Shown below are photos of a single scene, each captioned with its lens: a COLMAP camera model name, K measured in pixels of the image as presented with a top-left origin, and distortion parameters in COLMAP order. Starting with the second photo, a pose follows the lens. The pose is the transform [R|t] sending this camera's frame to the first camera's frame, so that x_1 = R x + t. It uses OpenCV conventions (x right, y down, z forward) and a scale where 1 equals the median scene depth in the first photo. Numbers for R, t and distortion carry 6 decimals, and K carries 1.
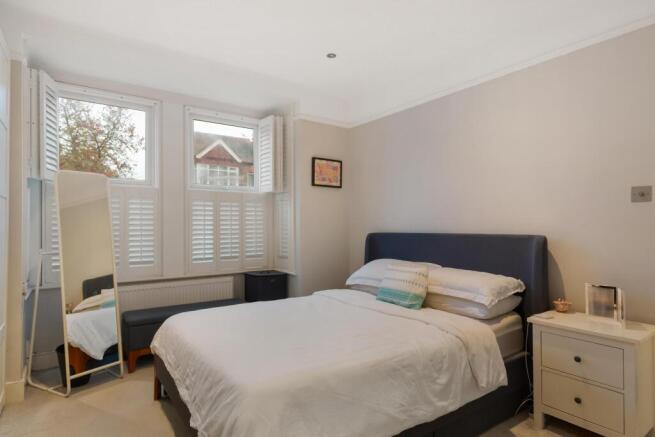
lens RADIAL K [[369.9, 0, 326.9], [0, 369.9, 220.7], [0, 0, 1]] dist [0.003127, 0.000429]
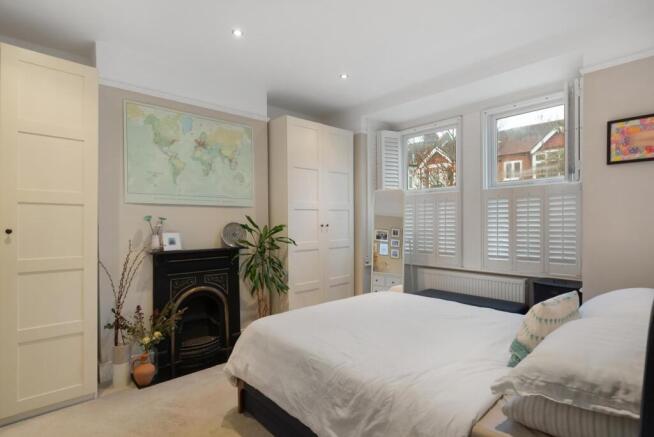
lens RADIAL K [[337.5, 0, 326.6], [0, 337.5, 221.8], [0, 0, 1]] dist [0.006620, 0.000373]
pose [[0.120515, -0.000859, -0.992711, 0.509324], [0.022719, 0.999740, 0.001893, -0.003663], [0.992451, -0.022782, 0.120503, 0.417951]]
